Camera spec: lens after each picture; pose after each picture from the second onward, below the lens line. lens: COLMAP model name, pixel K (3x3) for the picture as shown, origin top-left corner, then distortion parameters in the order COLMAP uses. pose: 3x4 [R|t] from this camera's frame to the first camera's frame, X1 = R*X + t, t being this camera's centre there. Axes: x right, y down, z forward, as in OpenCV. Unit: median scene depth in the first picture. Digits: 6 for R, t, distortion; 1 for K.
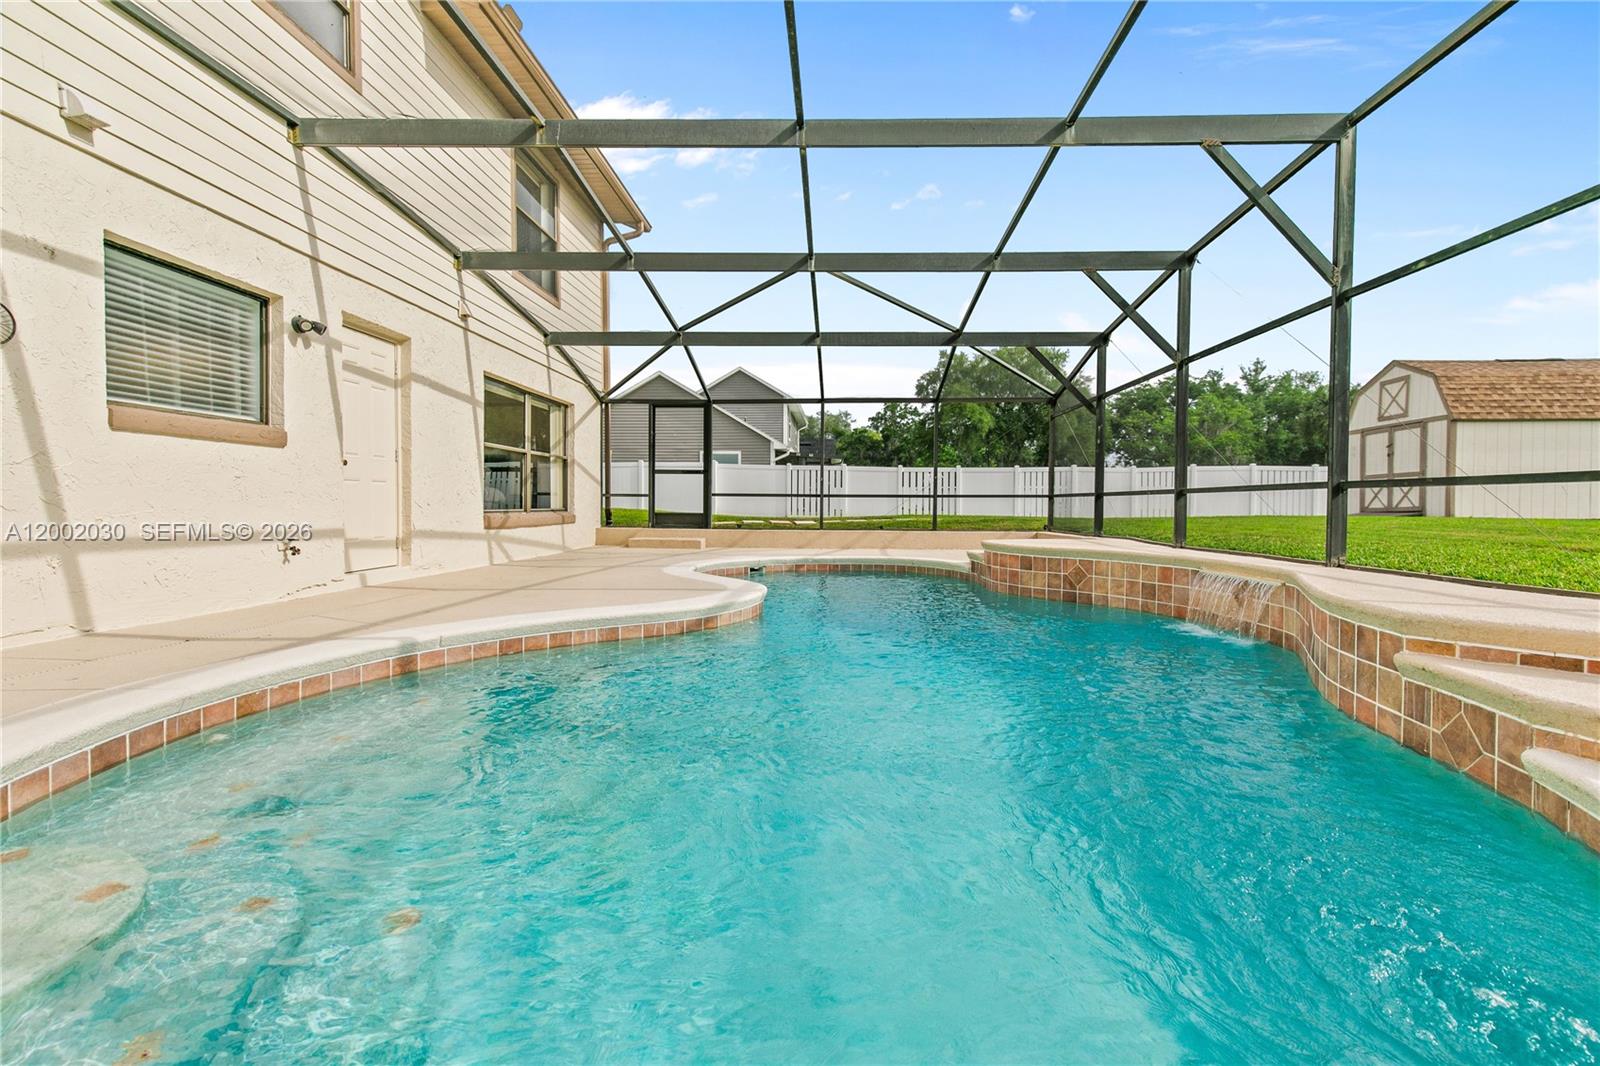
lens RADIAL K [[713.1, 0, 807.2], [0, 713.1, 529.2], [0, 0, 1]] dist [0.007222, -0.000089]
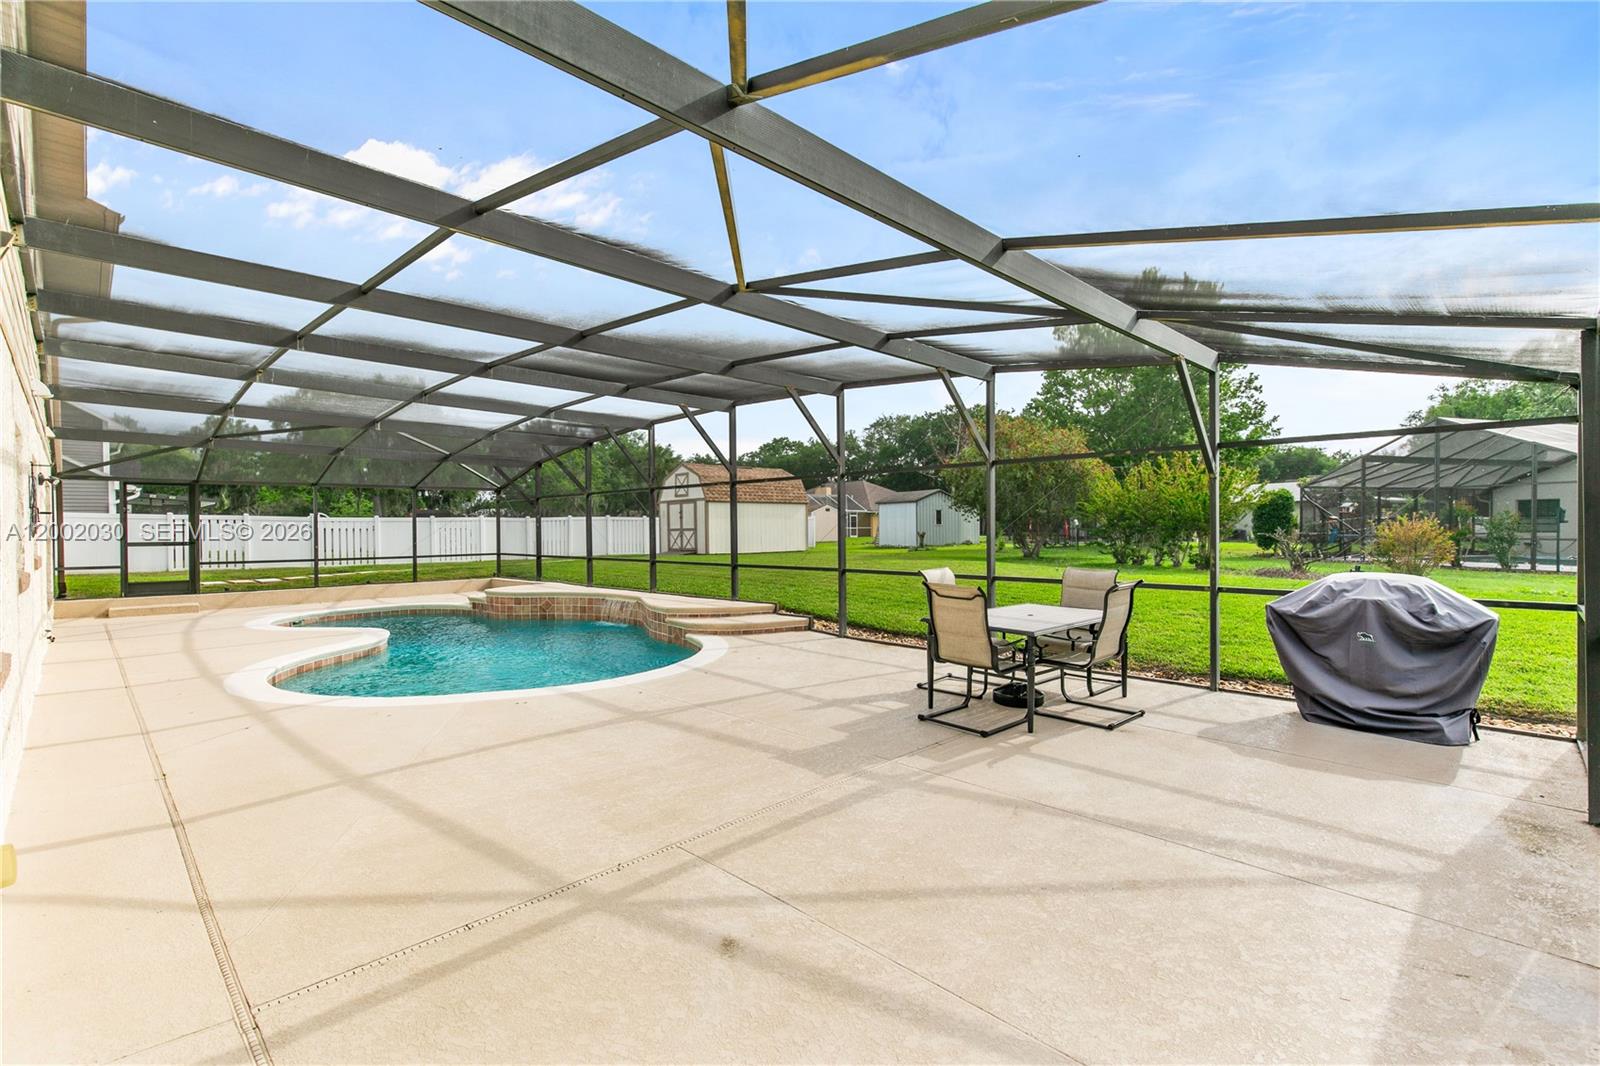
lens RADIAL K [[713.1, 0, 807.2], [0, 713.1, 529.2], [0, 0, 1]] dist [0.007222, -0.000089]
pose [[0.667151, -0.012179, 0.744823, -0.564311], [0.037512, 0.999147, -0.017263, -0.078182], [-0.743977, 0.039457, 0.667039, -0.797396]]
